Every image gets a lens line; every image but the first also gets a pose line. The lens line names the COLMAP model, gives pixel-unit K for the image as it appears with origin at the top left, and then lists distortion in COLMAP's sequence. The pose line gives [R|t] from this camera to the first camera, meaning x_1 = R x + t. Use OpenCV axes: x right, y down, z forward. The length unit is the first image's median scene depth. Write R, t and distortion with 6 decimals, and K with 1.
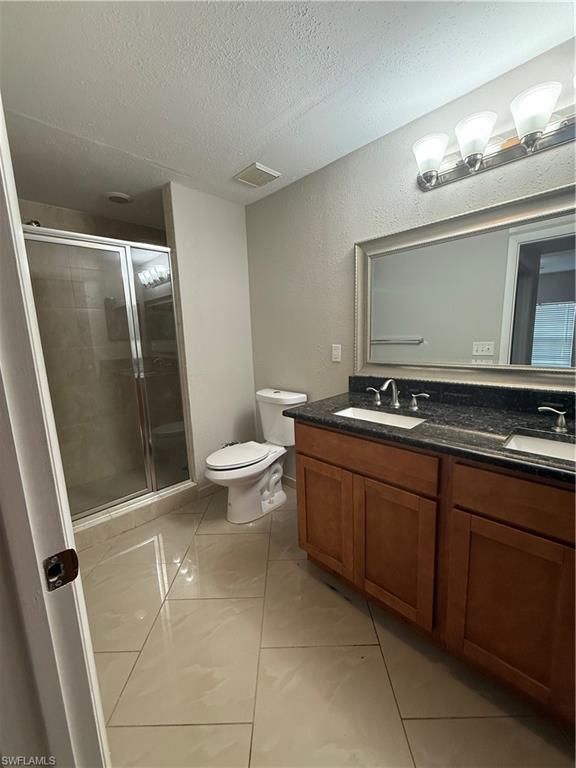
lens RADIAL K [[307.1, 0, 290.4], [0, 307.1, 382.9], [0, 0, 1]] dist [-0.001434, 0.000232]
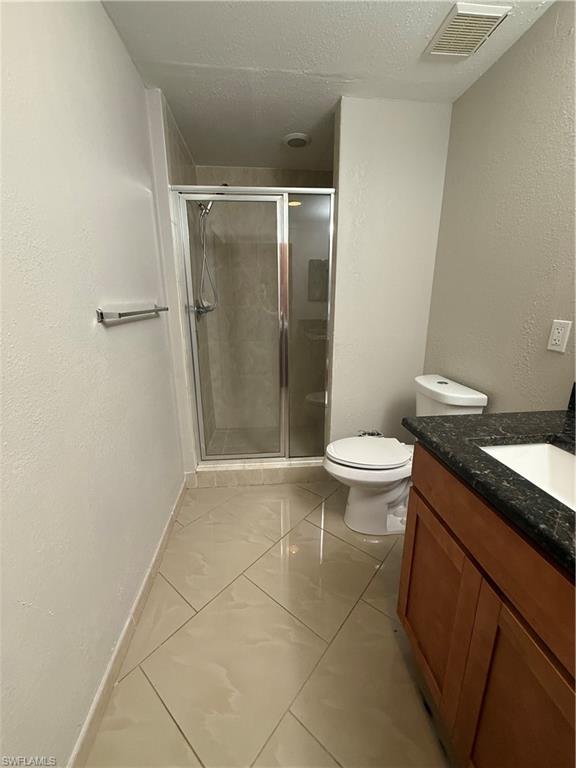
lens RADIAL K [[307.1, 0, 289.3], [0, 307.1, 384.2], [0, 0, 1]] dist [-0.001434, 0.000232]
pose [[0.769293, 0.197309, -0.607666, 0.124081], [-0.127716, 0.979413, 0.156328, -0.034935], [0.626001, -0.042654, 0.778655, 0.255604]]
